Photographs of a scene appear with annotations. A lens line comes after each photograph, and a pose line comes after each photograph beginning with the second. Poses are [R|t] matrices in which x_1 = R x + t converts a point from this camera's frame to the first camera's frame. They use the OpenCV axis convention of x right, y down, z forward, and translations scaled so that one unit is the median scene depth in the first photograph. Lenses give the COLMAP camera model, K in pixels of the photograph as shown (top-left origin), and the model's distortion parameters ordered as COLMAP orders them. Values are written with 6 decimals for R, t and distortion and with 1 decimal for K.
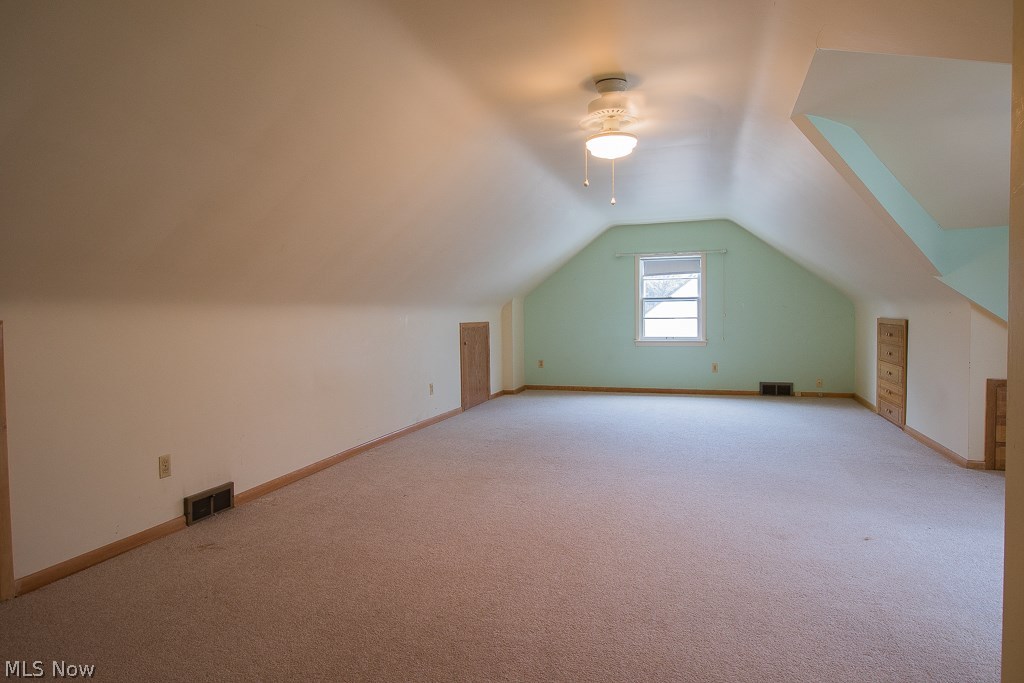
lens RADIAL K [[615.3, 0, 511.0], [0, 615.3, 336.9], [0, 0, 1]] dist [0.001567, 0.000434]
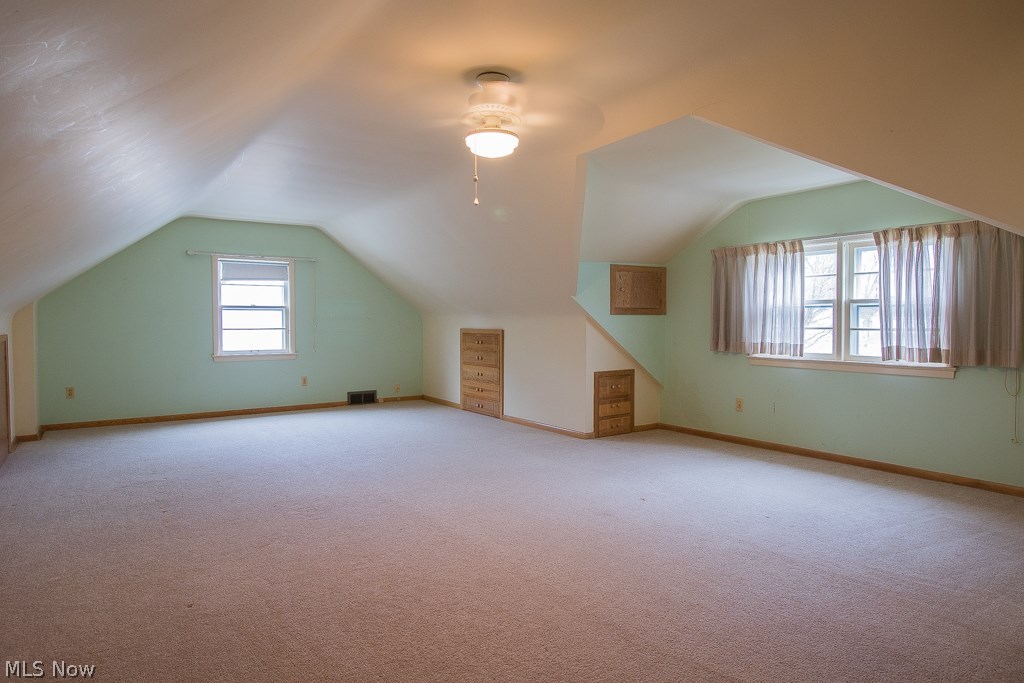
lens RADIAL K [[615.3, 0, 511.0], [0, 615.3, 336.9], [0, 0, 1]] dist [0.001567, 0.000434]
pose [[0.603233, -0.010234, 0.797500, -0.237283], [0.026341, 0.999628, -0.007098, -0.003053], [-0.797130, 0.025289, 0.603278, 0.171342]]
